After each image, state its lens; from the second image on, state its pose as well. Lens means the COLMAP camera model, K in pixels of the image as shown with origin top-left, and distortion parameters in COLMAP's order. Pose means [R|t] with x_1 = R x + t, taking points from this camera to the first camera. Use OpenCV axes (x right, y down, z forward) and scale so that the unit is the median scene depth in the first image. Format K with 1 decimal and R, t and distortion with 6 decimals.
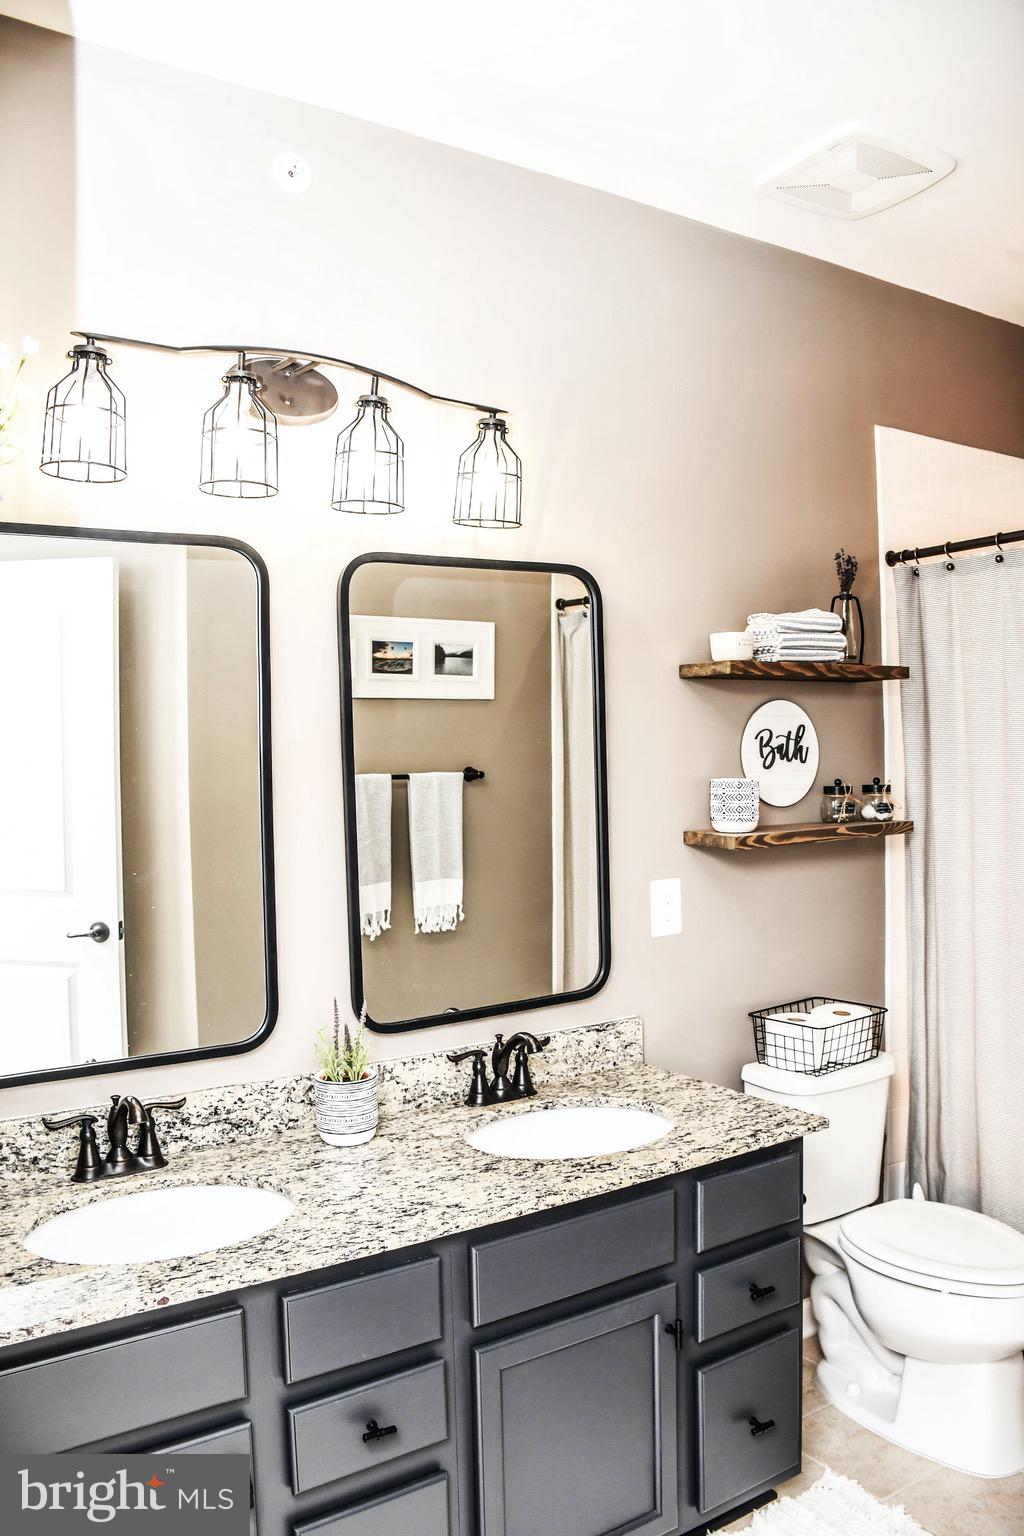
lens RADIAL K [[1191.8, 0, 513.7], [0, 1191.8, 795.7], [0, 0, 1]] dist [-0.156667, 0.101103]
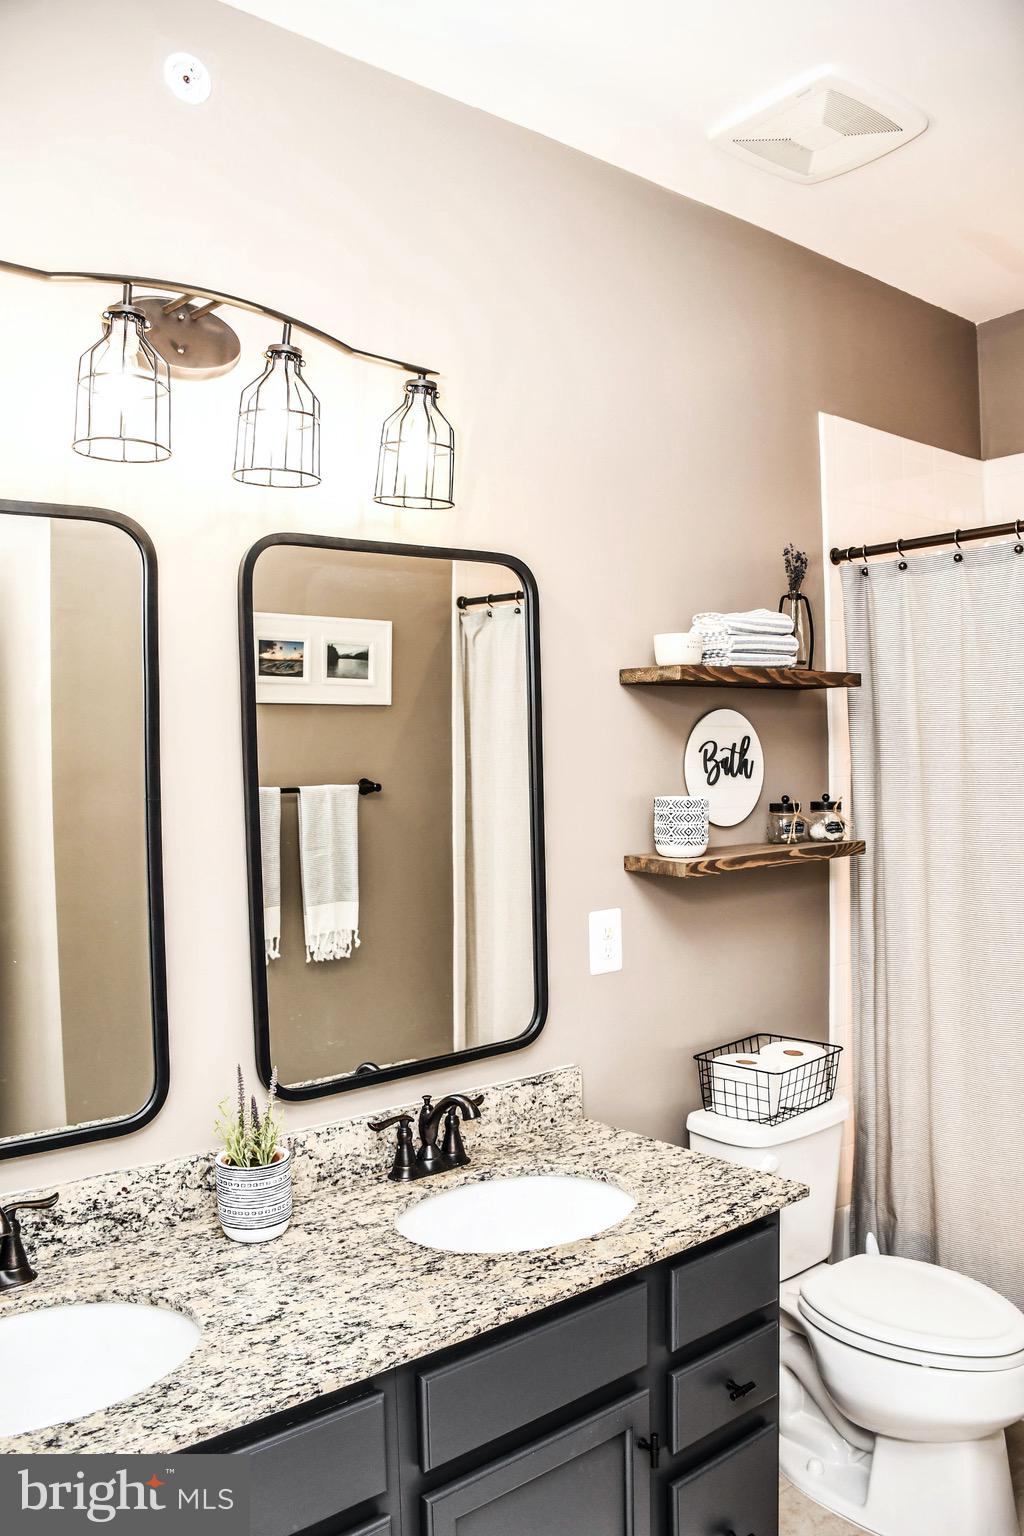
lens RADIAL K [[1191.8, 0, 513.7], [0, 1191.8, 795.7], [0, 0, 1]] dist [-0.156667, 0.101103]
pose [[0.993560, -0.001449, 0.113297, -0.046981], [0.001777, 0.999995, -0.002791, -0.014732], [-0.113293, 0.002975, 0.993557, 0.139835]]
